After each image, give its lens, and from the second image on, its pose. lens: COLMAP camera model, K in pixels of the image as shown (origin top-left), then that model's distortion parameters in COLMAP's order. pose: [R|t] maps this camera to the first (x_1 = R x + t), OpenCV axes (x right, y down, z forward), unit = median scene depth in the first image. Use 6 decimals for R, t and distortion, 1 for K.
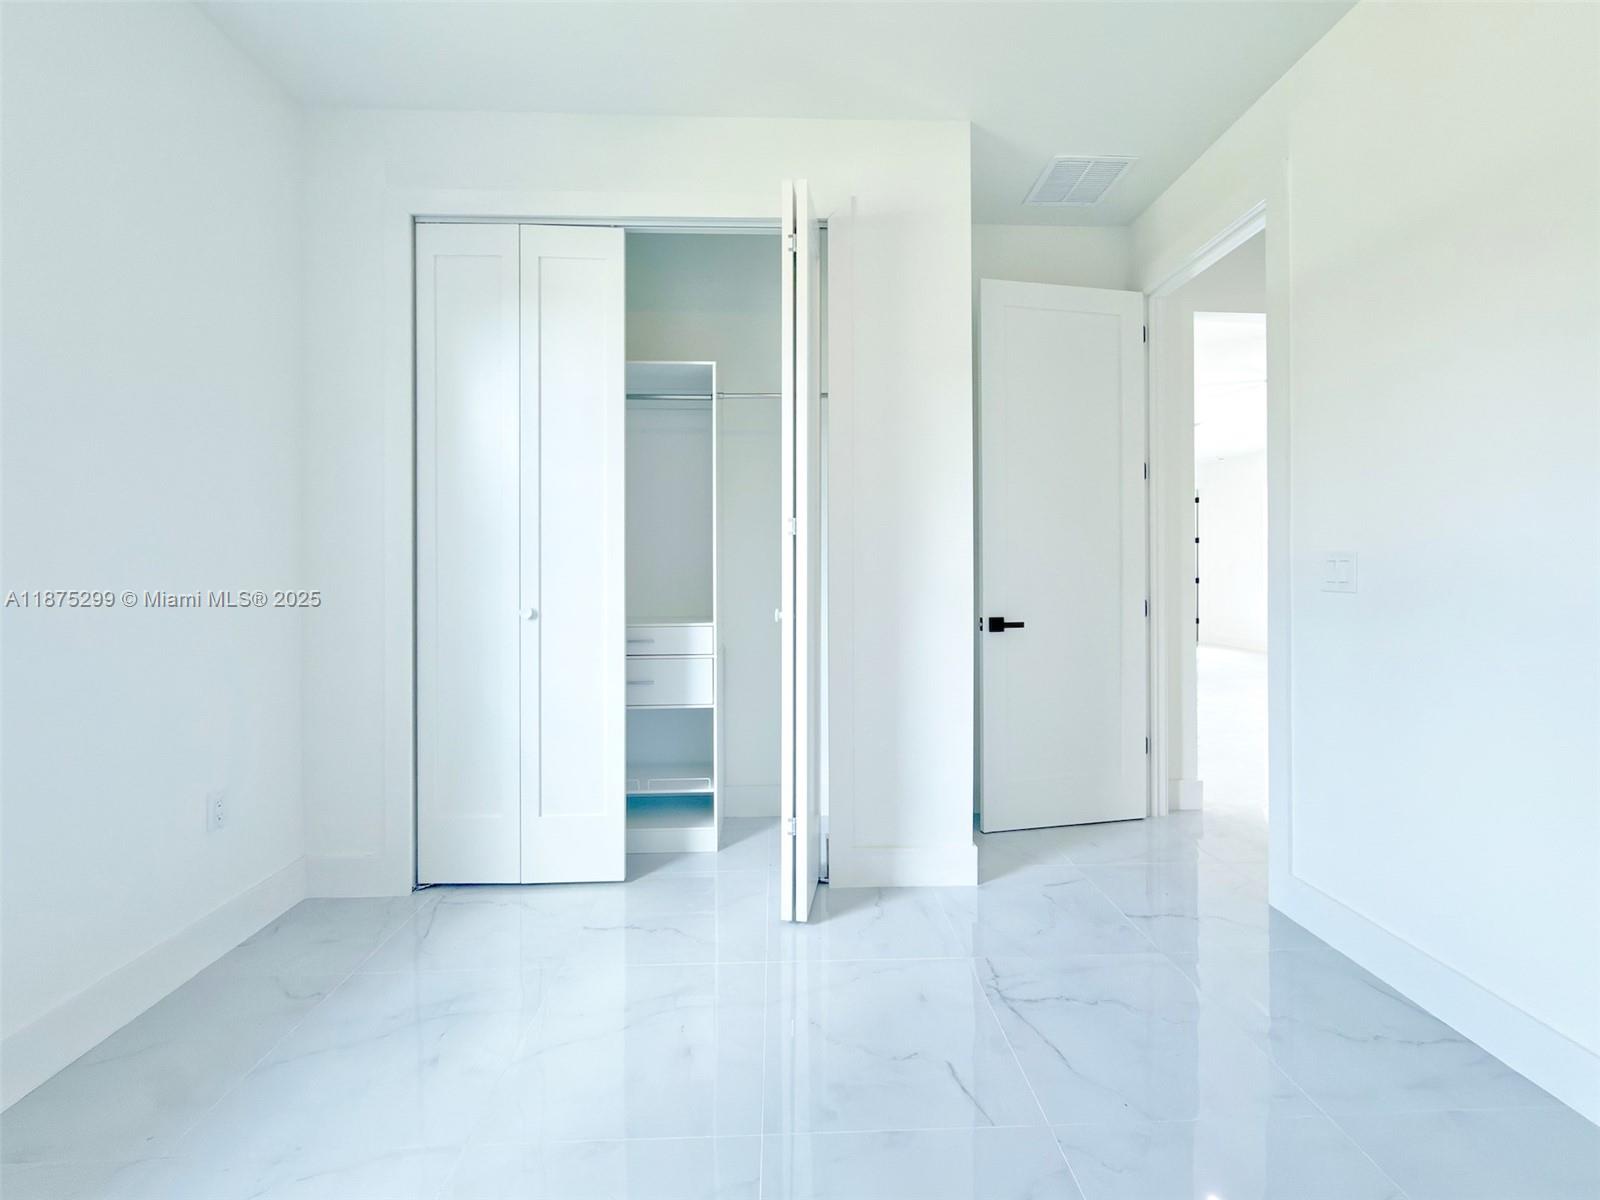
lens RADIAL K [[656.6, 0, 799.9], [0, 656.6, 587.0], [0, 0, 1]] dist [-0.003884, -0.000109]
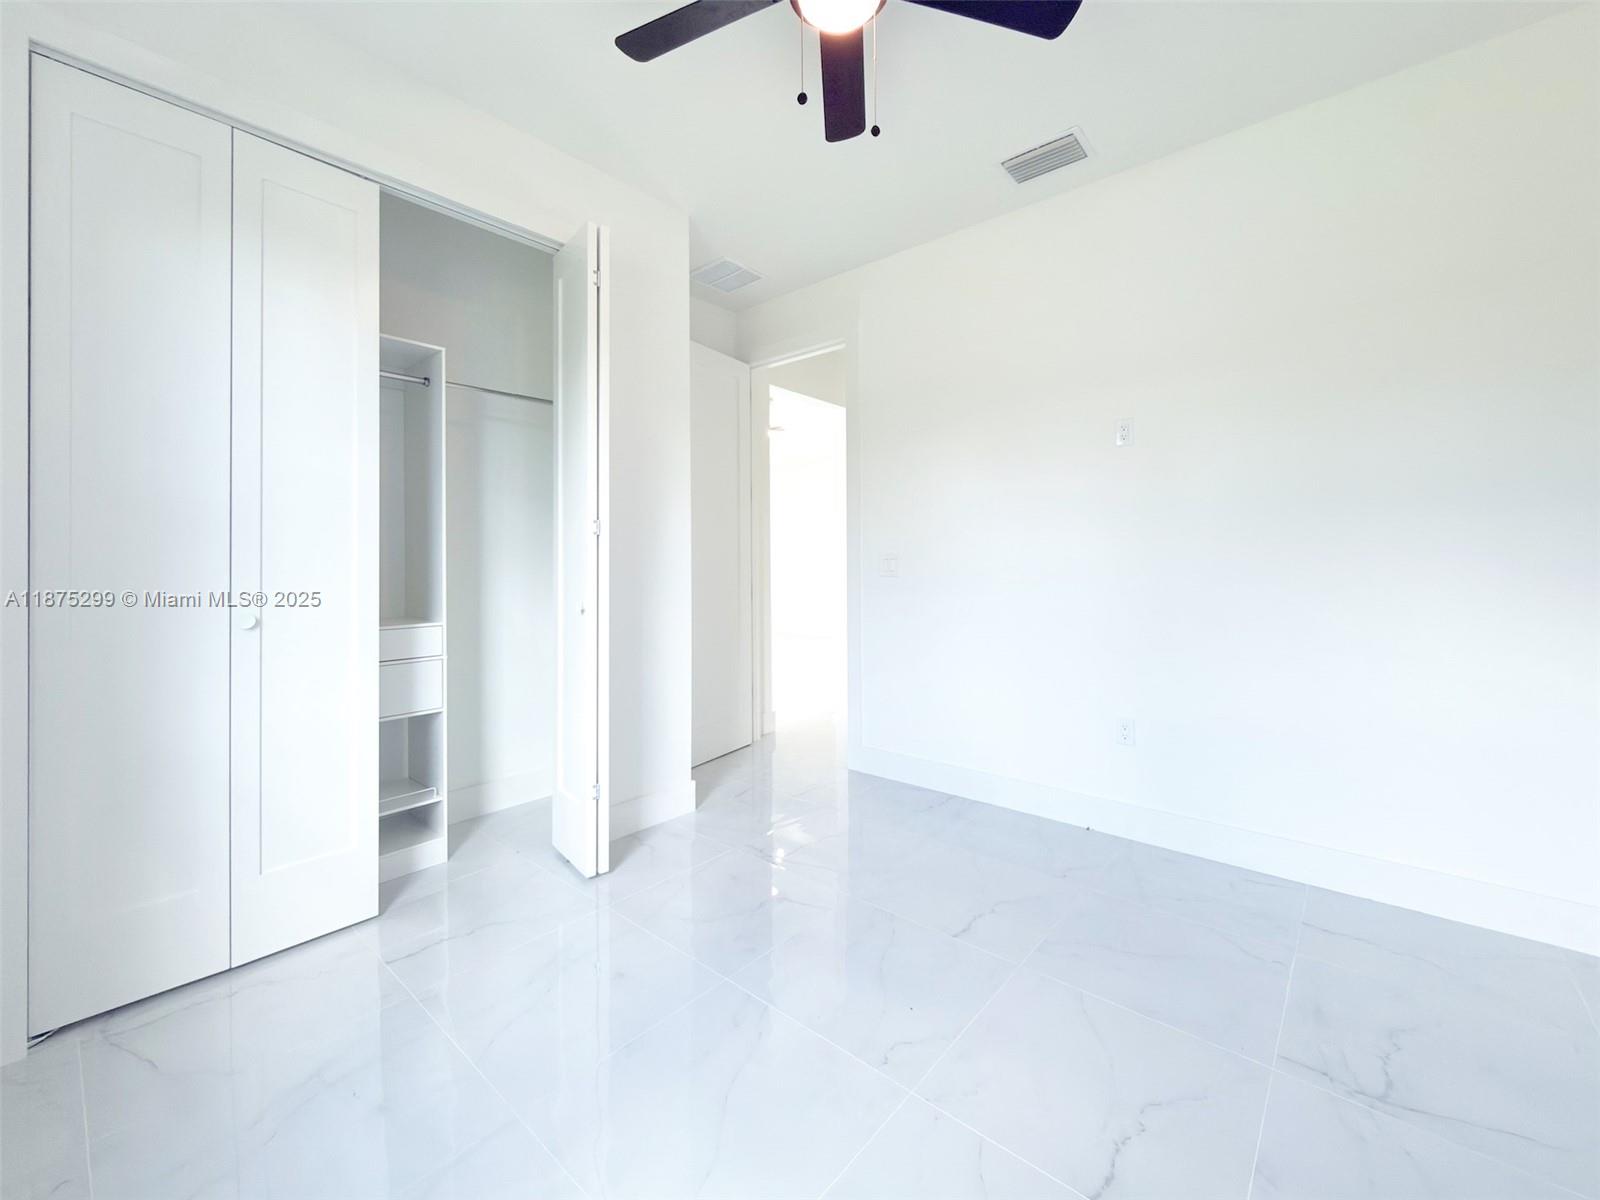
lens RADIAL K [[656.6, 0, 796.7], [0, 656.6, 584.6], [0, 0, 1]] dist [-0.003884, -0.000109]
pose [[0.682867, -0.024752, 0.730123, -0.521129], [0.022095, 0.999668, 0.013224, 0.000133], [-0.730208, 0.007102, 0.683188, -0.025477]]
